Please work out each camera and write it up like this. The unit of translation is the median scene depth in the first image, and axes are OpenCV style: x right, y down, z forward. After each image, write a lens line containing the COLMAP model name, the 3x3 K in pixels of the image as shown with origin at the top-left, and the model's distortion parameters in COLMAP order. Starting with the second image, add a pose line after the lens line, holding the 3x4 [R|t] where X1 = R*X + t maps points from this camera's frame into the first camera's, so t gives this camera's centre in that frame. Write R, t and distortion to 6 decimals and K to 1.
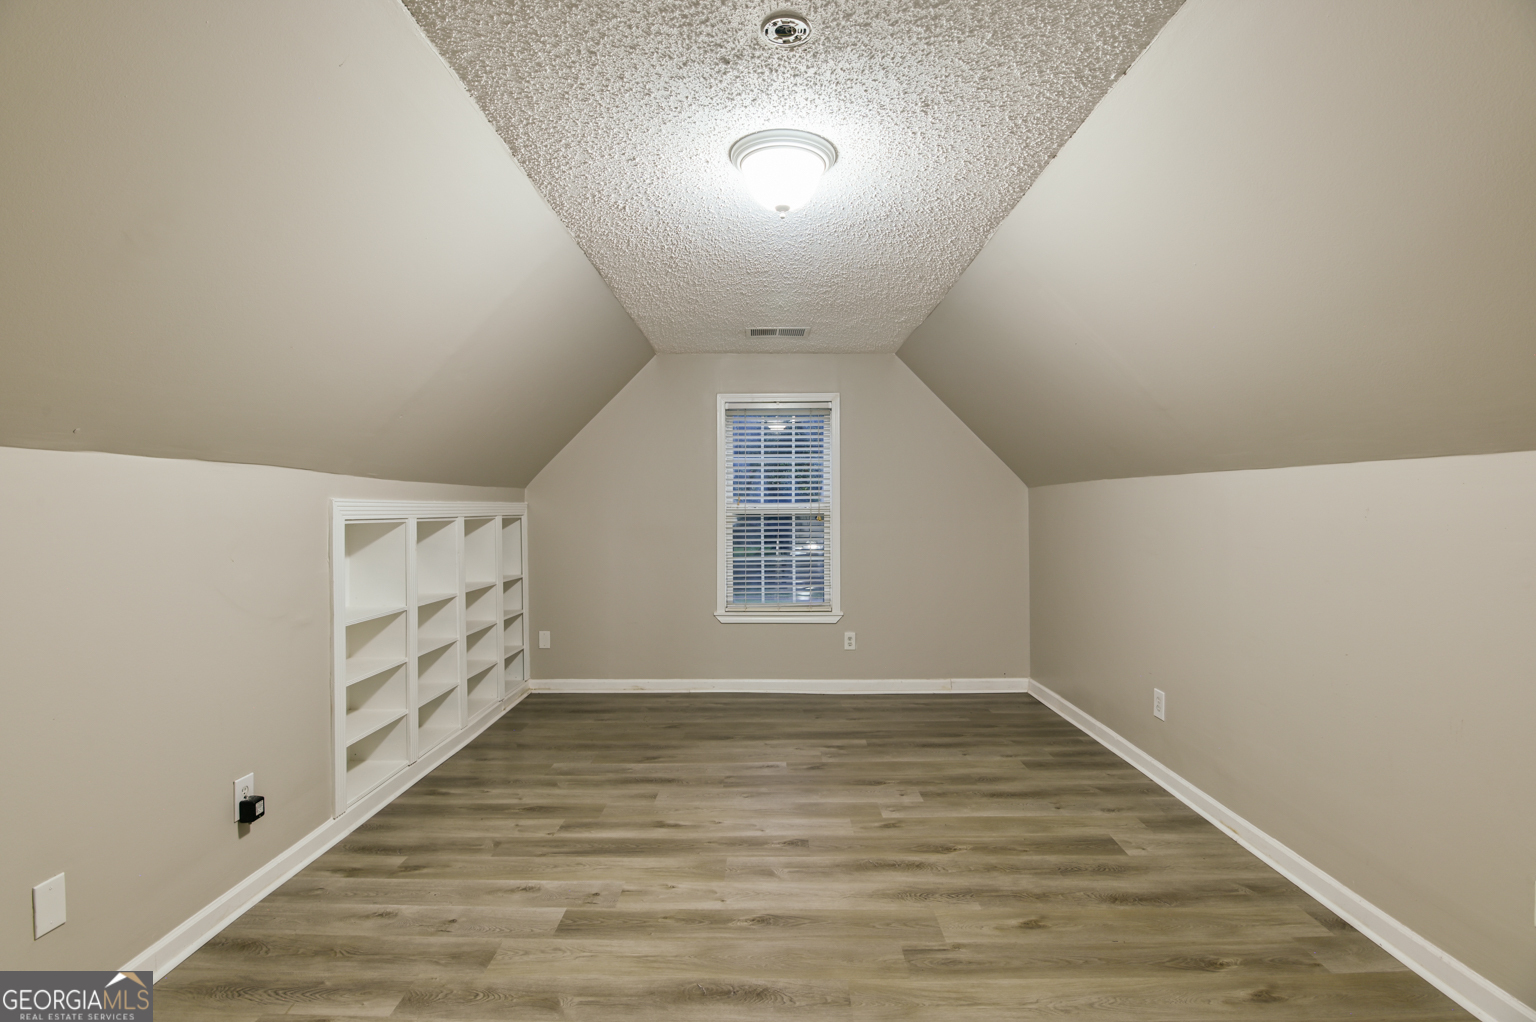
lens RADIAL K [[748.5, 0, 764.2], [0, 748.5, 507.5], [0, 0, 1]] dist [-0.017767, -0.000961]
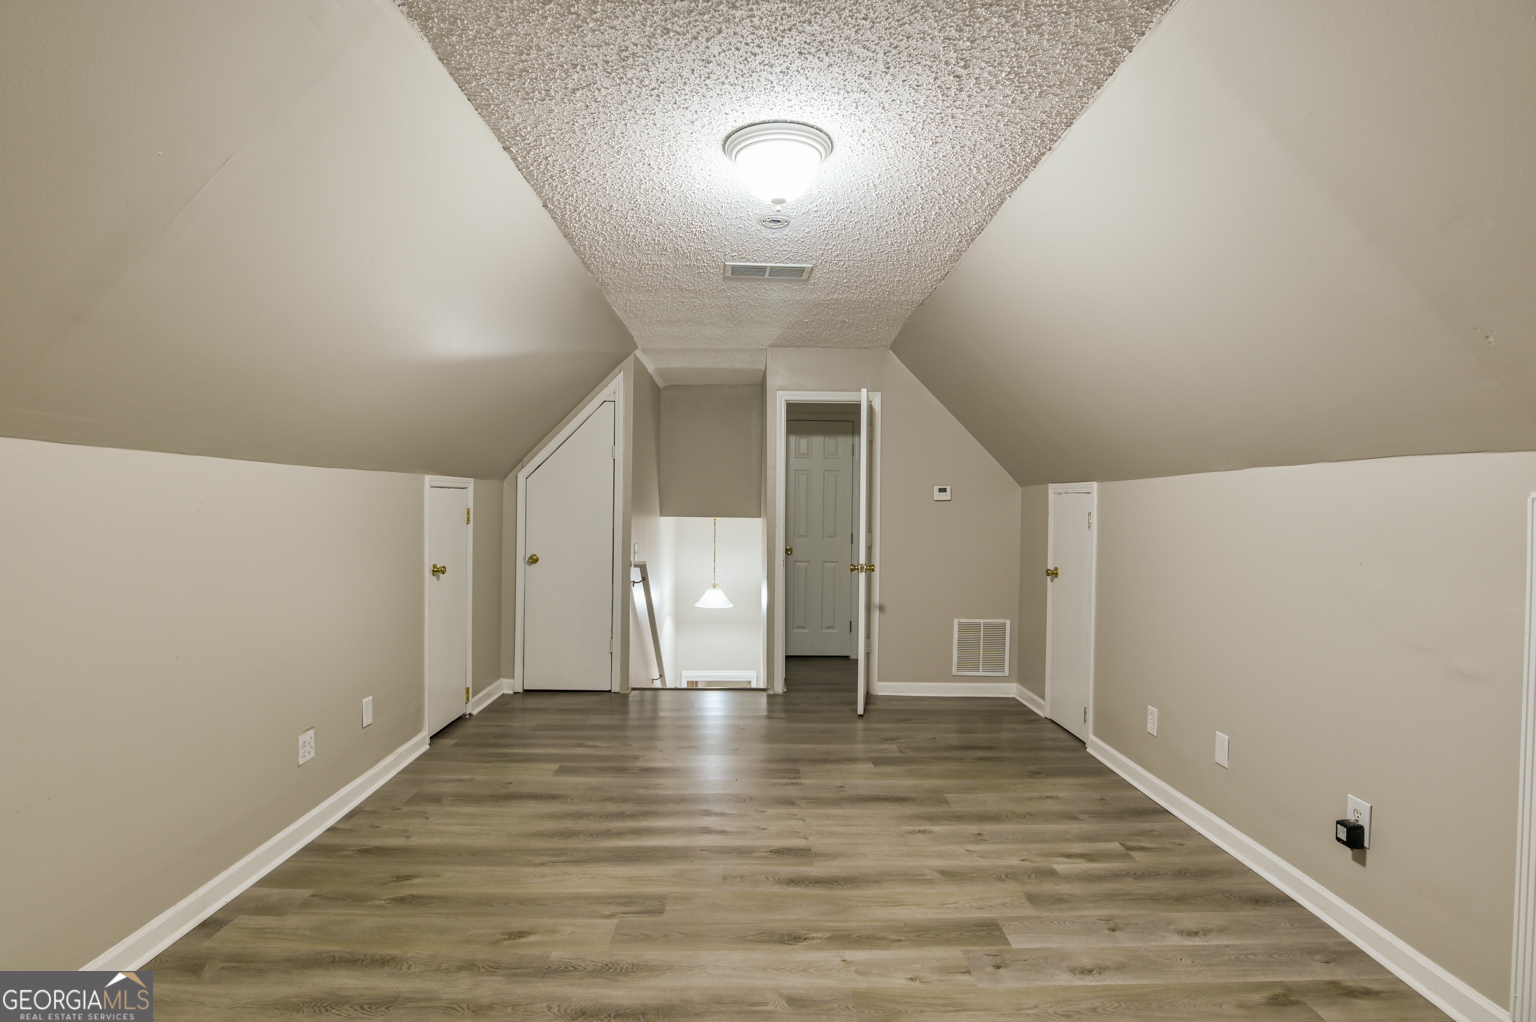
lens RADIAL K [[748.5, 0, 769.6], [0, 748.5, 509.9], [0, 0, 1]] dist [-0.017767, -0.000961]
pose [[-0.999707, -0.005113, -0.023643, 0.057090], [-0.005357, 0.999933, 0.010250, -0.002252], [0.023589, 0.010373, -0.999668, 1.964818]]
